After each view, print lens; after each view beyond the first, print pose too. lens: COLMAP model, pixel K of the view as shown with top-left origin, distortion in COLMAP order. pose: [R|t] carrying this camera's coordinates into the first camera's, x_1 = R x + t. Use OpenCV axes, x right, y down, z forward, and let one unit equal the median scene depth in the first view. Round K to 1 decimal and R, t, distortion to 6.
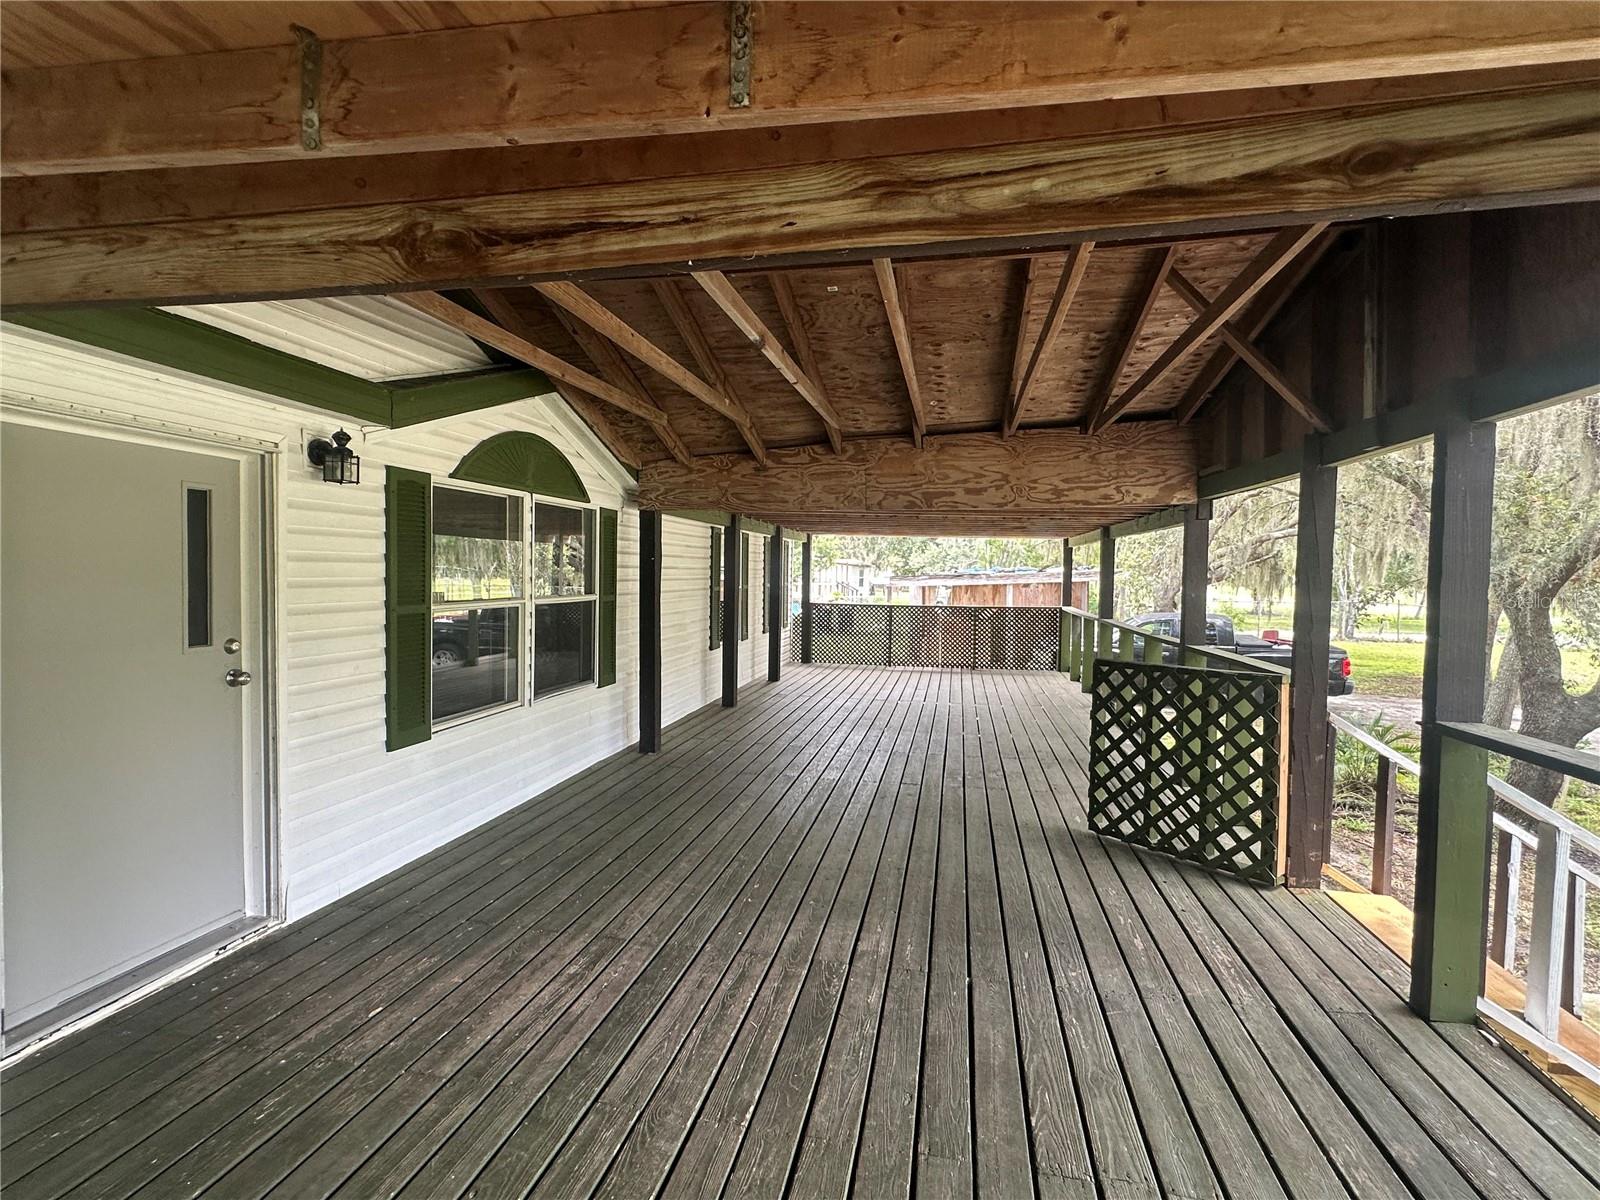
lens RADIAL K [[780.2, 0, 798.8], [0, 780.2, 603.0], [0, 0, 1]] dist [0.003946, 0.000592]
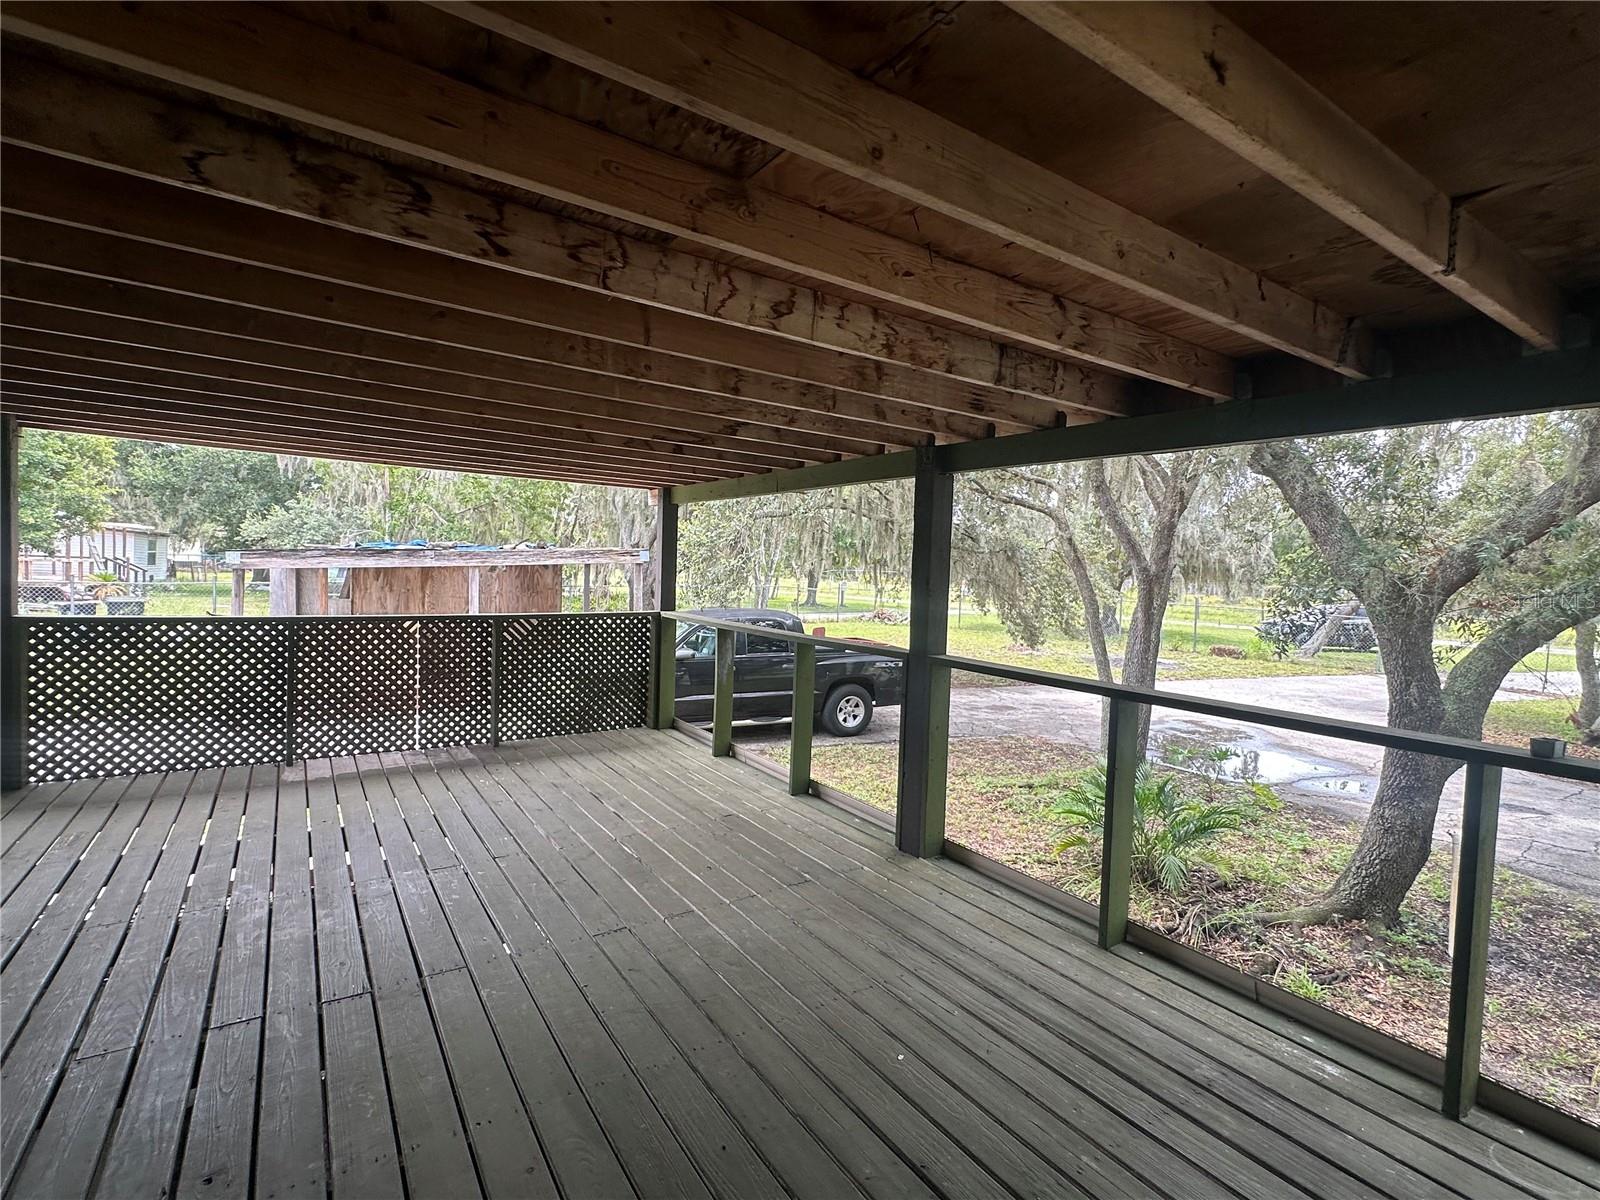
lens RADIAL K [[780.2, 0, 798.3], [0, 780.2, 598.0], [0, 0, 1]] dist [0.003946, 0.000592]
pose [[0.714359, -0.018829, 0.699527, 0.005397], [0.005447, 0.999757, 0.021347, -0.004611], [-0.699759, -0.011439, 0.714288, 0.138101]]
